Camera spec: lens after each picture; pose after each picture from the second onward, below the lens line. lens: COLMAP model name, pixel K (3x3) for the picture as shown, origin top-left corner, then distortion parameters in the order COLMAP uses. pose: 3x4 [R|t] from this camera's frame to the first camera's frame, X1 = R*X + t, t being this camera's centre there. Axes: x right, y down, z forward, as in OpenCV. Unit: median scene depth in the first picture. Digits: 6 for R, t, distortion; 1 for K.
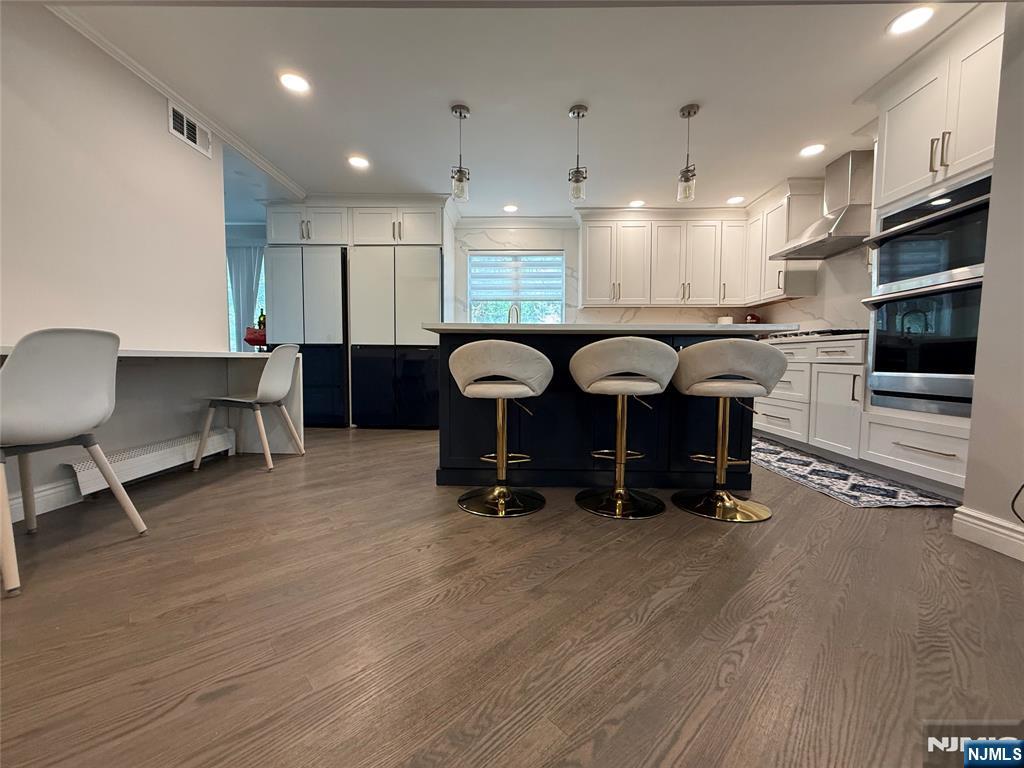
lens RADIAL K [[407.4, 0, 510.8], [0, 407.4, 384.0], [0, 0, 1]] dist [-0.000116, 0.000062]
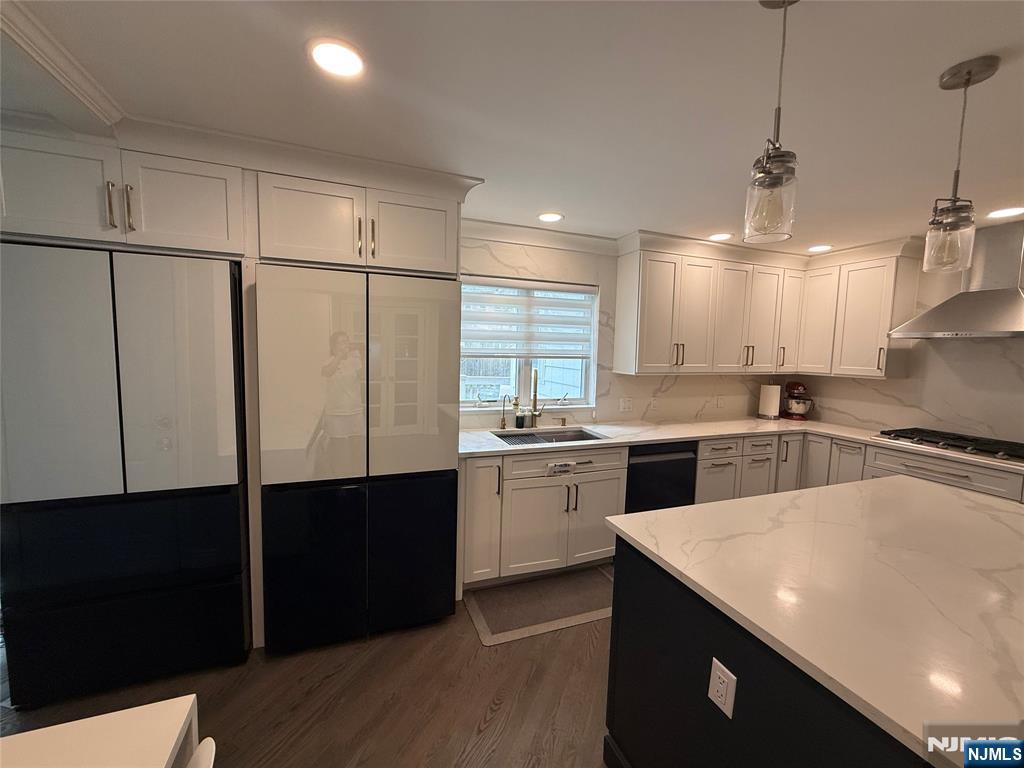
lens RADIAL K [[407.4, 0, 510.8], [0, 407.4, 384.0], [0, 0, 1]] dist [-0.000116, 0.000062]
pose [[0.928486, -0.013994, 0.371103, -0.418647], [0.001233, 0.999400, 0.034602, -0.305992], [-0.371365, -0.031670, 0.927947, 0.677443]]
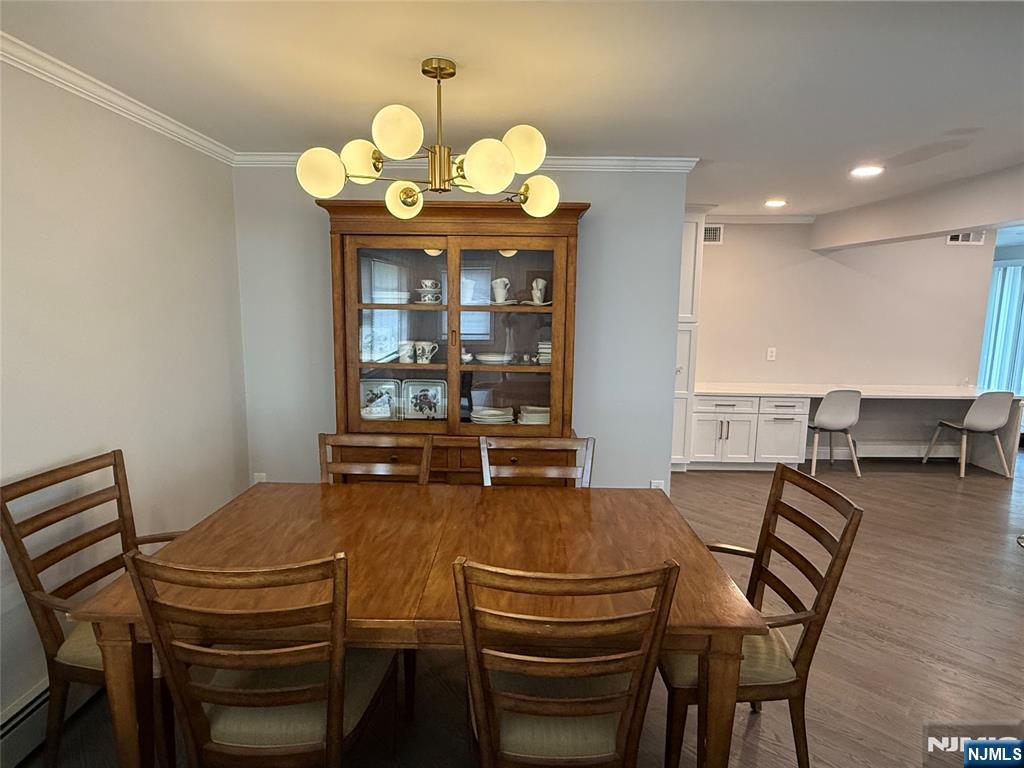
lens RADIAL K [[570.3, 0, 512.0], [0, 570.3, 384.0], [0, 0, 1]] dist [0.004264, 0.000363]
pose [[0.003838, 0.137554, -0.990487, 1.160835], [-0.068994, 0.988170, 0.136965, -0.242206], [0.997610, 0.067812, 0.013283, -0.532311]]
